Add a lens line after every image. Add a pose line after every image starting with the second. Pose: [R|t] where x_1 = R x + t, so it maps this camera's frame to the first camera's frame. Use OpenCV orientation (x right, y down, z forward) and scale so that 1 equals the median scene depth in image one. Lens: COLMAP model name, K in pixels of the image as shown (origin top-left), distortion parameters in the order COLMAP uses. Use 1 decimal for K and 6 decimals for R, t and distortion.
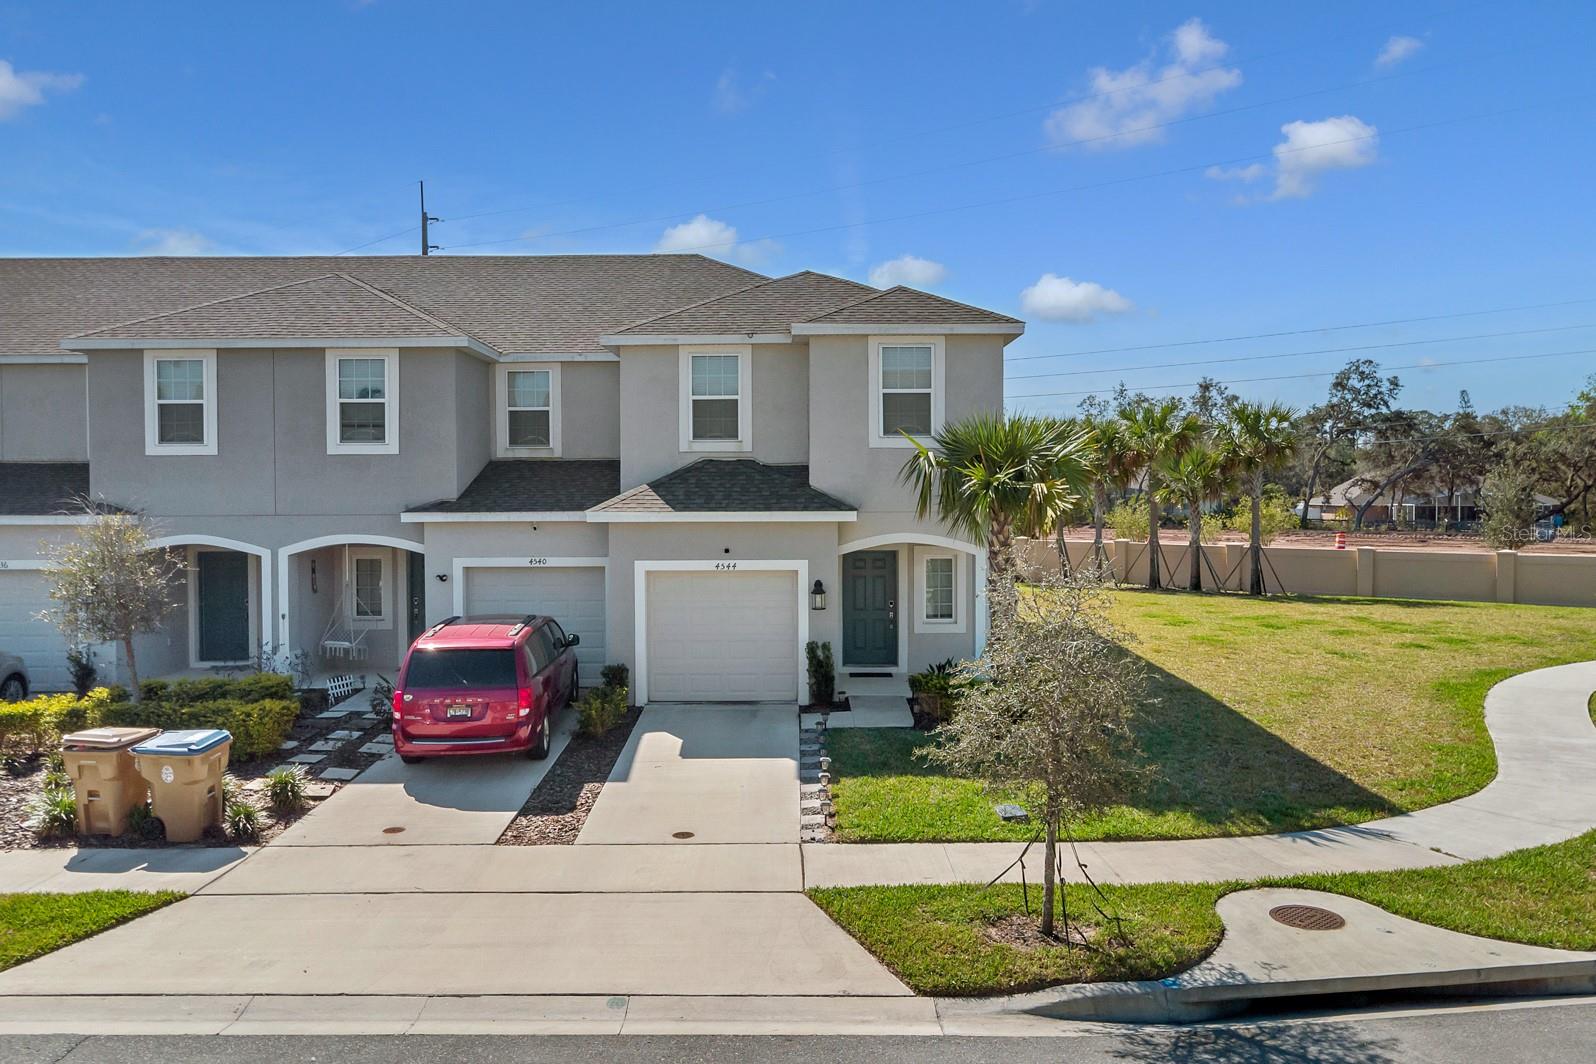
lens RADIAL K [[1203.9, 0, 798.0], [0, 1203.9, 532.0], [0, 0, 1]] dist [0.006991, -0.000872]
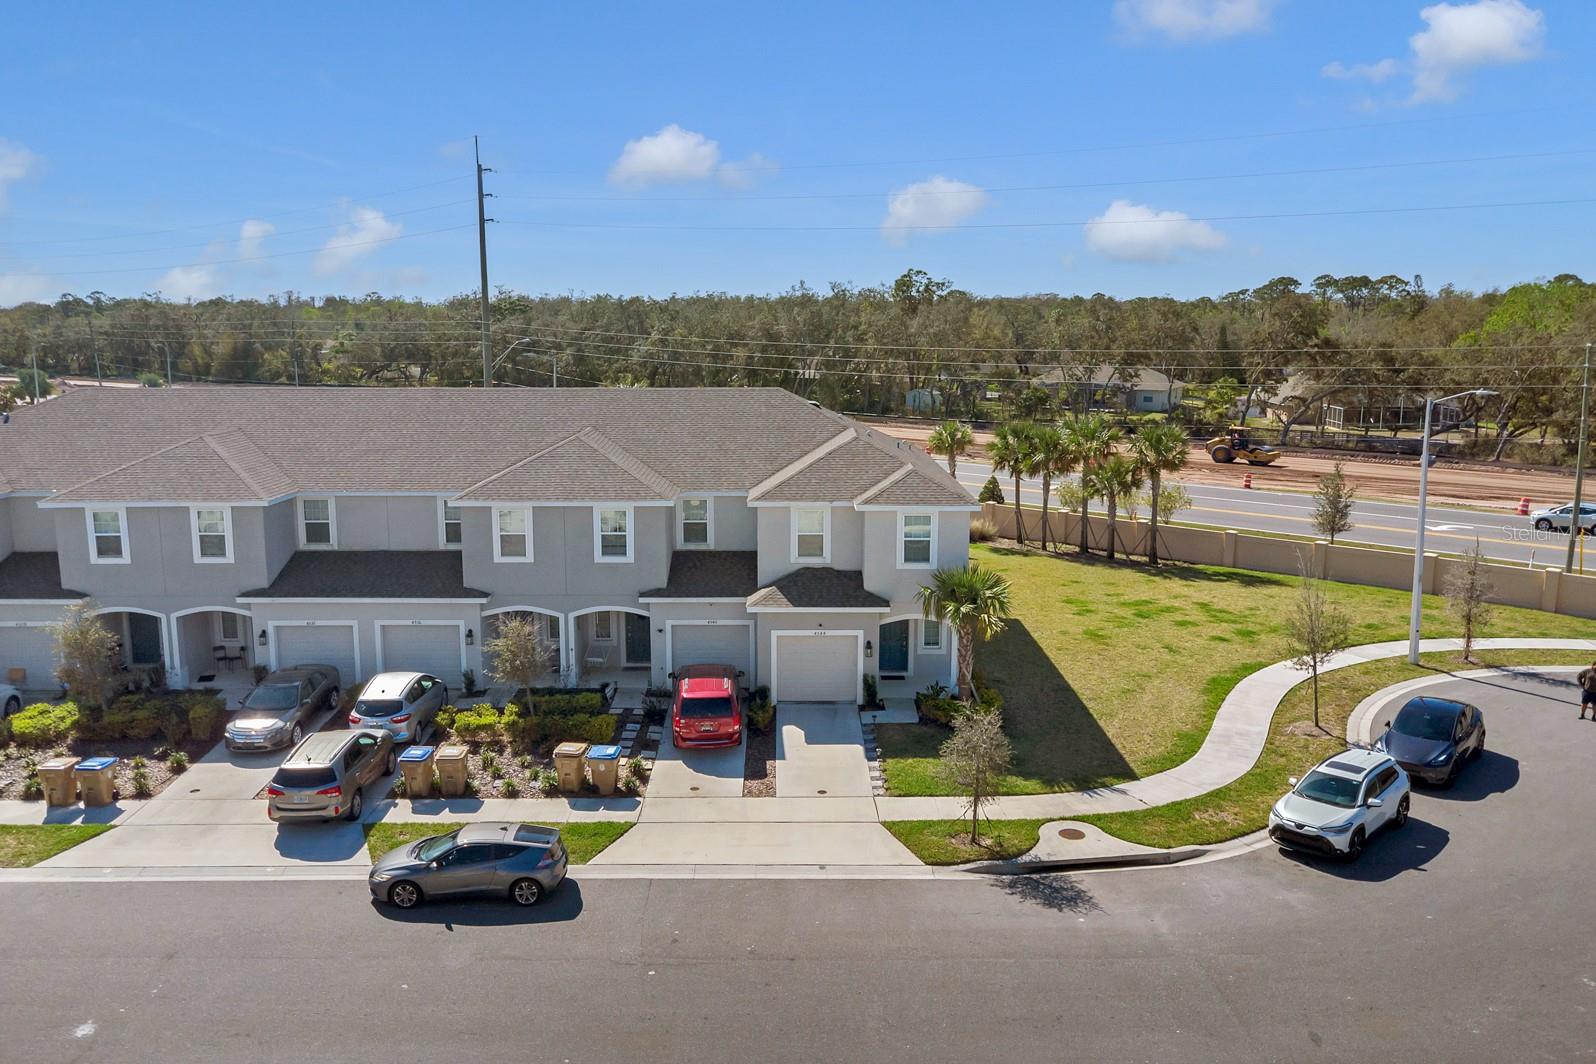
lens RADIAL K [[1203.9, 0, 798.0], [0, 1203.9, 532.0], [0, 0, 1]] dist [0.006991, -0.000872]
pose [[0.999876, 0.003748, 0.015321, -0.126663], [-0.005835, 0.990338, 0.138554, -0.399937], [-0.014654, -0.138627, 0.990236, -0.867184]]
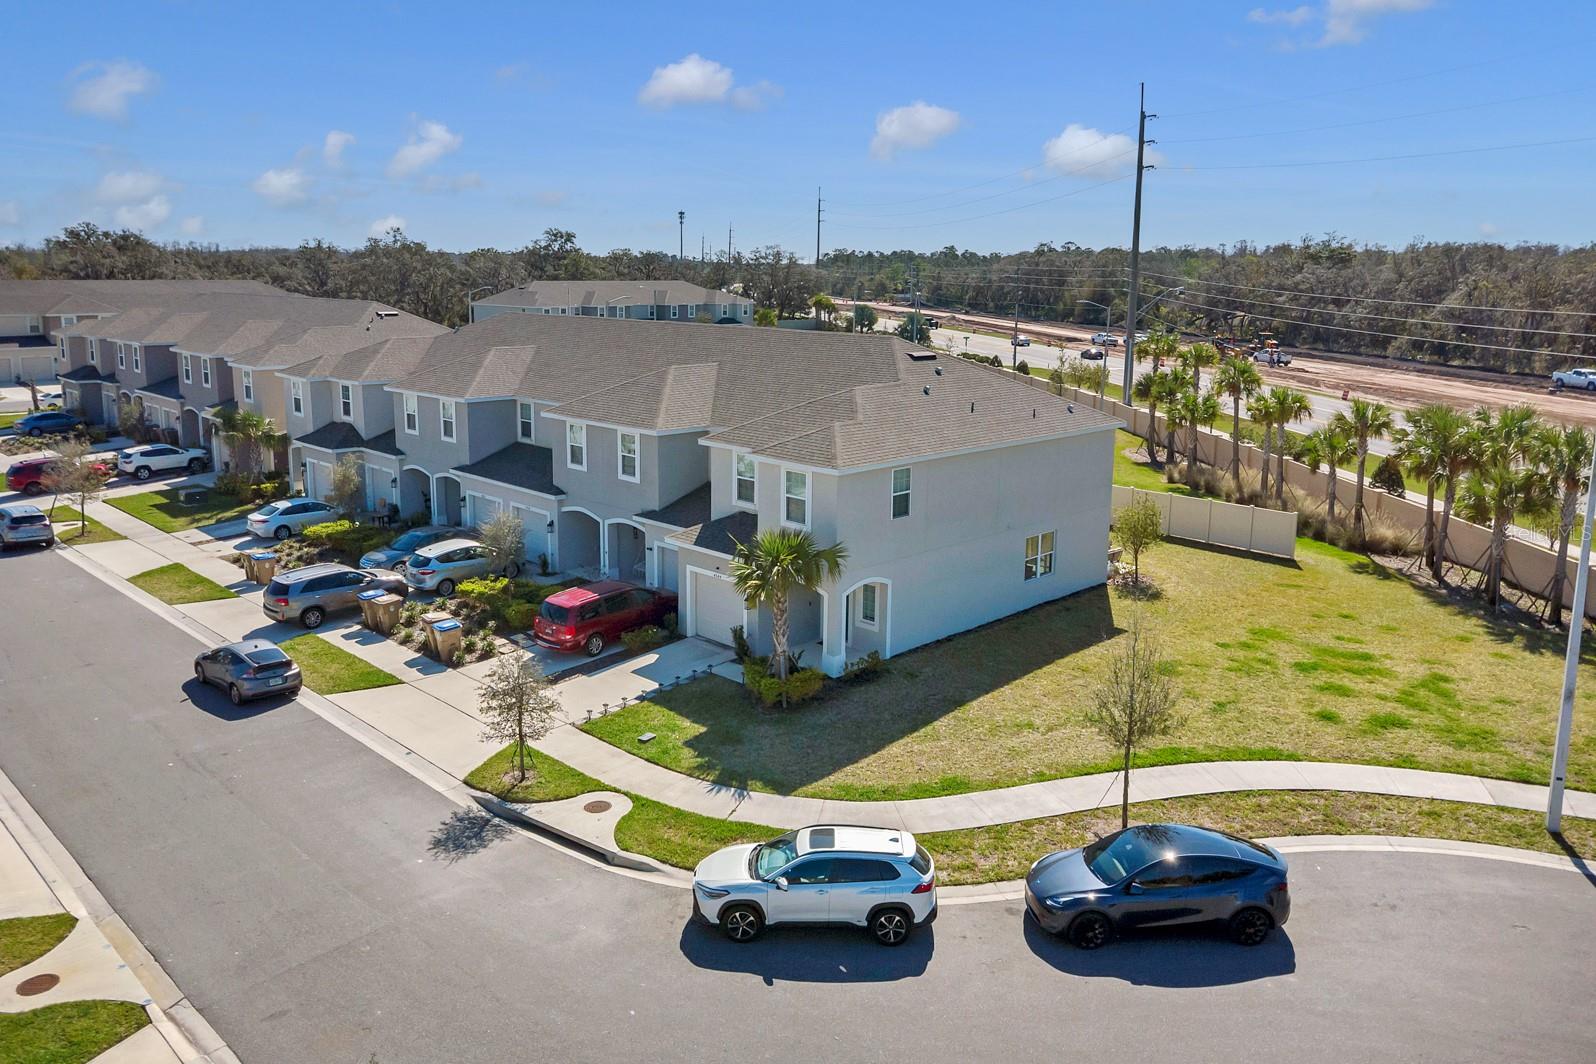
lens RADIAL K [[1176.3, 0, 799.3], [0, 1176.3, 490.8], [0, 0, 1]] dist [0.009462, -0.000028]
pose [[0.715630, 0.144549, -0.683358, 1.318218], [-0.037391, 0.984877, 0.169172, -0.434838], [0.697478, -0.095513, 0.710213, -0.221851]]
